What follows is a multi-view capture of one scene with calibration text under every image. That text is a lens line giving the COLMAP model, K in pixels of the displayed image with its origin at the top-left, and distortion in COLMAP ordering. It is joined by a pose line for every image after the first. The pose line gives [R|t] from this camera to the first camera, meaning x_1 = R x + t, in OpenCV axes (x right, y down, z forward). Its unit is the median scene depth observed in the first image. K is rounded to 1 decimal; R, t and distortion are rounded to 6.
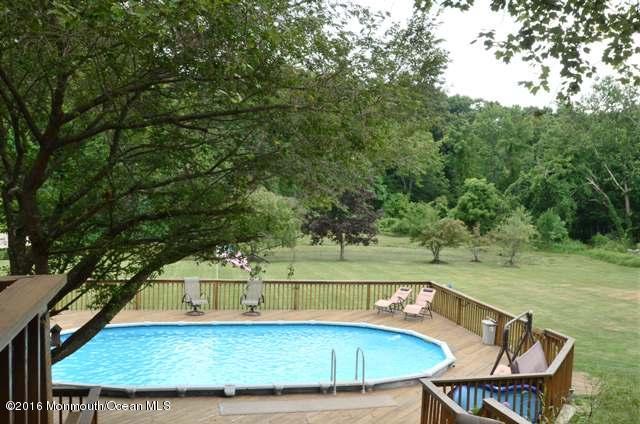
lens RADIAL K [[647.9, 0, 319.1], [0, 647.9, 210.0], [0, 0, 1]] dist [-0.089258, 0.000000]
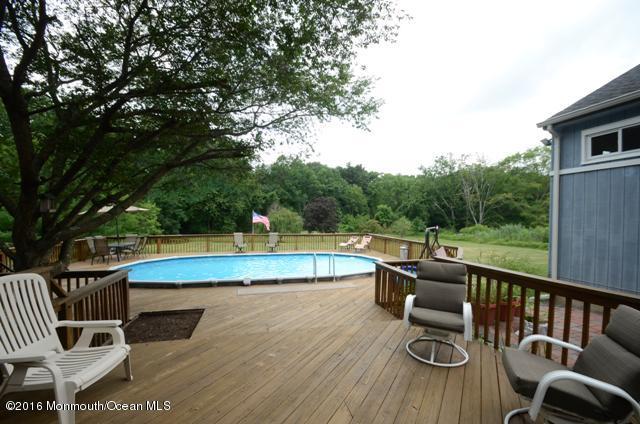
lens RADIAL K [[281.9, 0, 322.6], [0, 281.9, 217.6], [0, 0, 1]] dist [-0.002151, -0.000206]
pose [[0.998944, -0.029299, 0.035382, 0.012645], [0.030509, 0.998951, -0.034139, 0.093558], [-0.034345, 0.035182, 0.998791, 0.190118]]
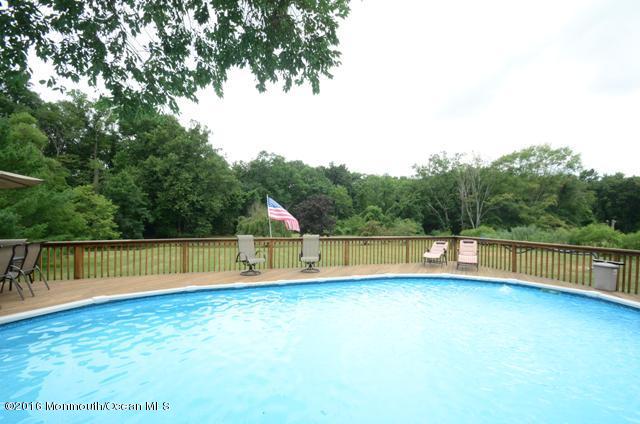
lens RADIAL K [[281.9, 0, 321.8], [0, 281.9, 218.0], [0, 0, 1]] dist [-0.002151, -0.000206]
pose [[0.992188, -0.025718, 0.122074, -0.133065], [0.030868, 0.998703, -0.040488, 0.096934], [-0.120875, 0.043940, 0.991695, 0.560605]]
